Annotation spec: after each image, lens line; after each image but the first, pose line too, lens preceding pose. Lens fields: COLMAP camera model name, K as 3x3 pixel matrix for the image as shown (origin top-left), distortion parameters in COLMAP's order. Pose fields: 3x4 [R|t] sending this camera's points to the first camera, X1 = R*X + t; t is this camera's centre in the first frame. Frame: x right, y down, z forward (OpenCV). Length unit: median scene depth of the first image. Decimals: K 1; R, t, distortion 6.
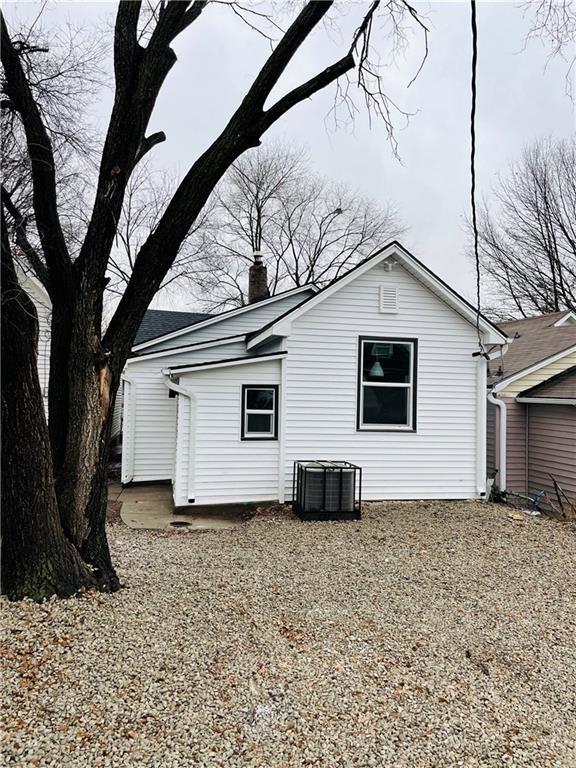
lens RADIAL K [[579.5, 0, 288.8], [0, 579.5, 381.0], [0, 0, 1]] dist [0.052838, -0.000056]
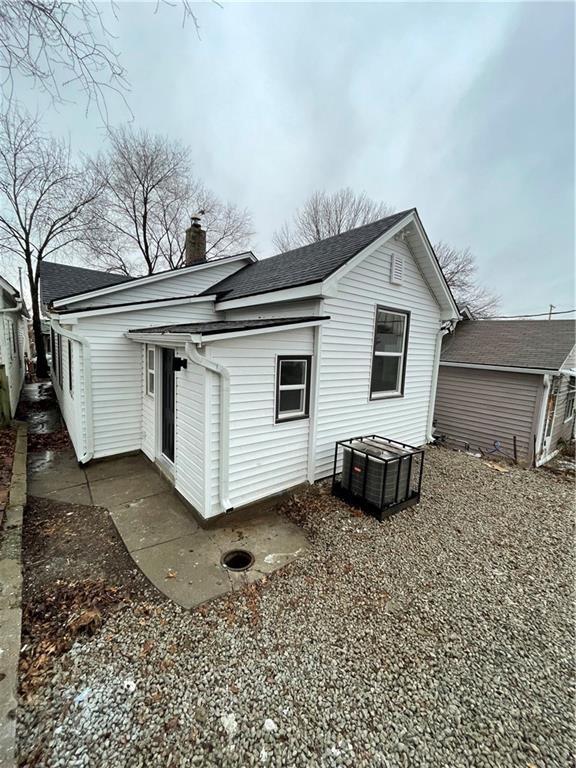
lens RADIAL K [[309.9, 0, 286.6], [0, 309.9, 385.8], [0, 0, 1]] dist [-0.003349, 0.000070]
pose [[0.896623, -0.038822, 0.441089, -0.256467], [-0.036884, 0.986139, 0.161770, -0.022317], [-0.441256, -0.161316, 0.882763, 0.597555]]
